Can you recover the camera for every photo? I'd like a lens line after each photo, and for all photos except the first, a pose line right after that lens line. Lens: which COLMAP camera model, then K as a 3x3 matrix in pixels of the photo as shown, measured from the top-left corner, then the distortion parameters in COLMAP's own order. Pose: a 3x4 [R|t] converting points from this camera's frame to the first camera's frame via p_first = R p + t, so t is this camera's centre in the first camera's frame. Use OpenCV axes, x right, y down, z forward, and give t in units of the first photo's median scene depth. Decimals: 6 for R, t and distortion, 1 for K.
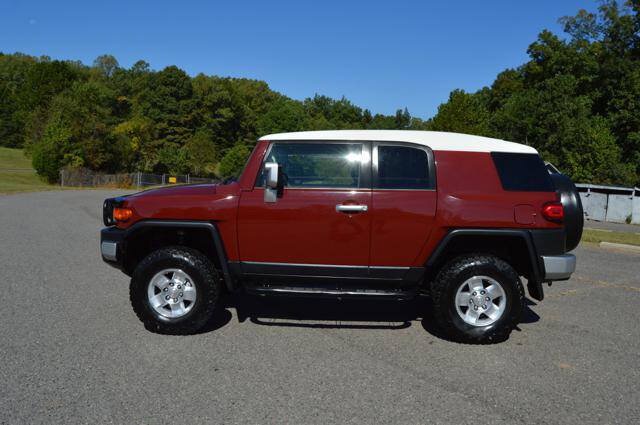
lens RADIAL K [[506.6, 0, 325.9], [0, 506.6, 213.5], [0, 0, 1]] dist [-0.094537, 0.038757]
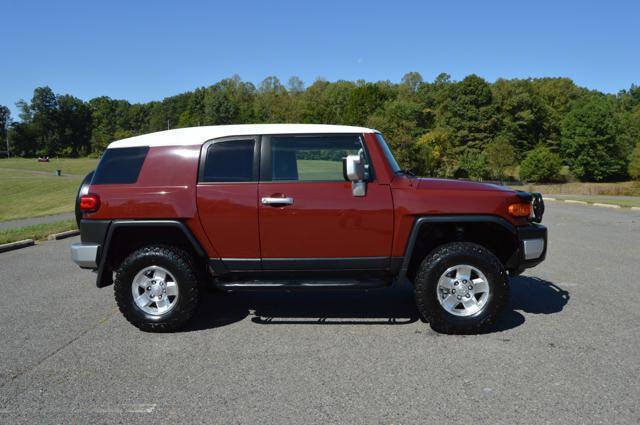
lens RADIAL K [[506.6, 0, 325.9], [0, 506.6, 213.5], [0, 0, 1]] dist [-0.094537, 0.038757]
pose [[0.830811, -0.000425, -0.556555, 0.030043], [-0.005150, 0.999951, -0.008450, 0.005871], [0.556531, 0.009887, 0.830768, -0.051854]]
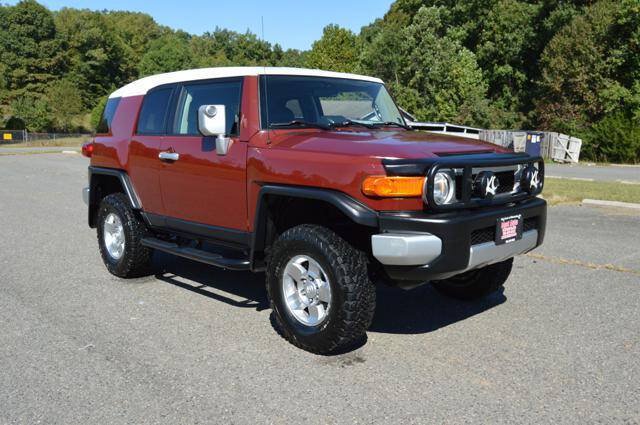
lens RADIAL K [[603.5, 0, 329.4], [0, 603.5, 211.8], [0, 0, 1]] dist [-0.067735, 0.014281]
pose [[0.991509, -0.055816, 0.117451, 0.087636], [0.047038, 0.995980, 0.076229, 0.009761], [-0.121233, -0.070057, 0.990149, -0.094909]]
